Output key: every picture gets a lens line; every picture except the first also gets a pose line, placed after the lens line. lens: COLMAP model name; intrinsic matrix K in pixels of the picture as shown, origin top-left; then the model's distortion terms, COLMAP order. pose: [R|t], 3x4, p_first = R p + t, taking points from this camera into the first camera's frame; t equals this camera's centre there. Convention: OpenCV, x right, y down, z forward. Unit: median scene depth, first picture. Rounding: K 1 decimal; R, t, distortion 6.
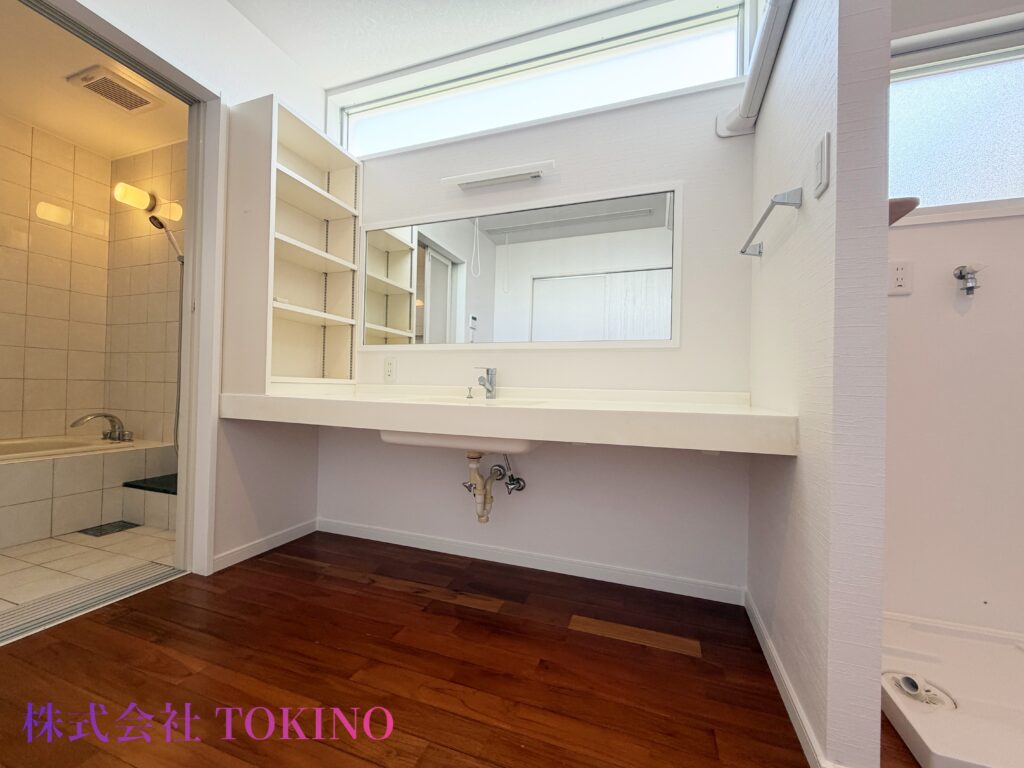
lens RADIAL K [[408.4, 0, 515.3], [0, 408.4, 391.5], [0, 0, 1]] dist [-0.000213, 0.000635]
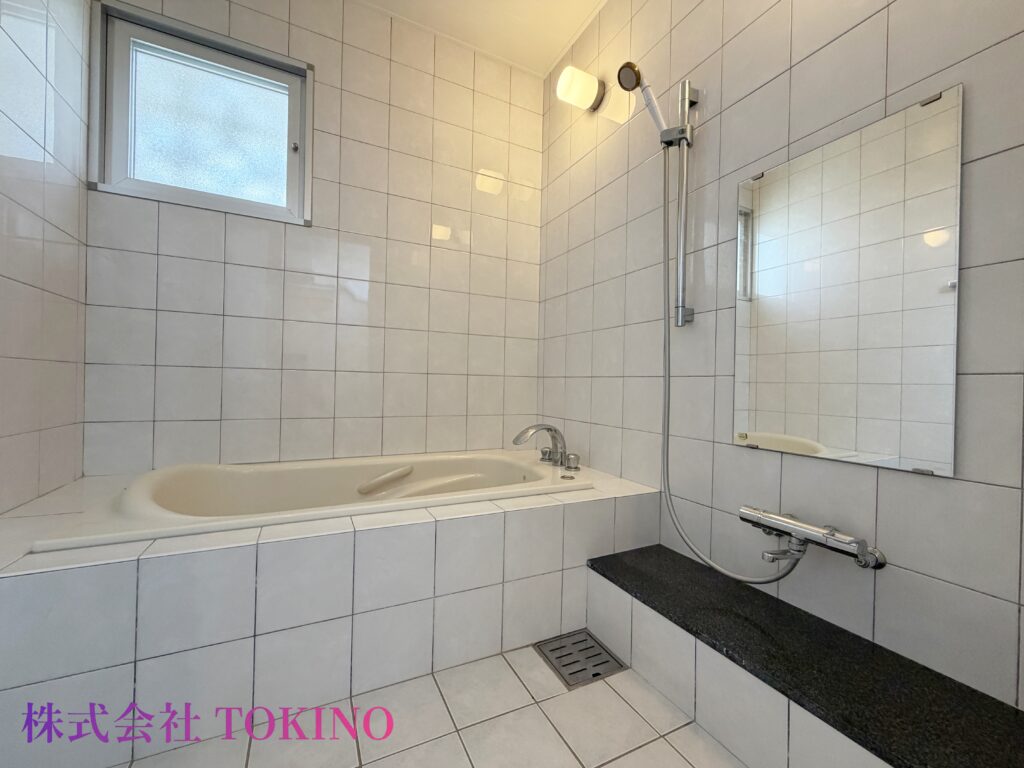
lens RADIAL K [[408.4, 0, 507.3], [0, 408.4, 382.1], [0, 0, 1]] dist [-0.000213, 0.000635]
pose [[0.721988, -0.010255, -0.691830, -0.575236], [0.003688, 0.999933, -0.010974, -0.008870], [0.691896, 0.005372, 0.721977, 0.462157]]
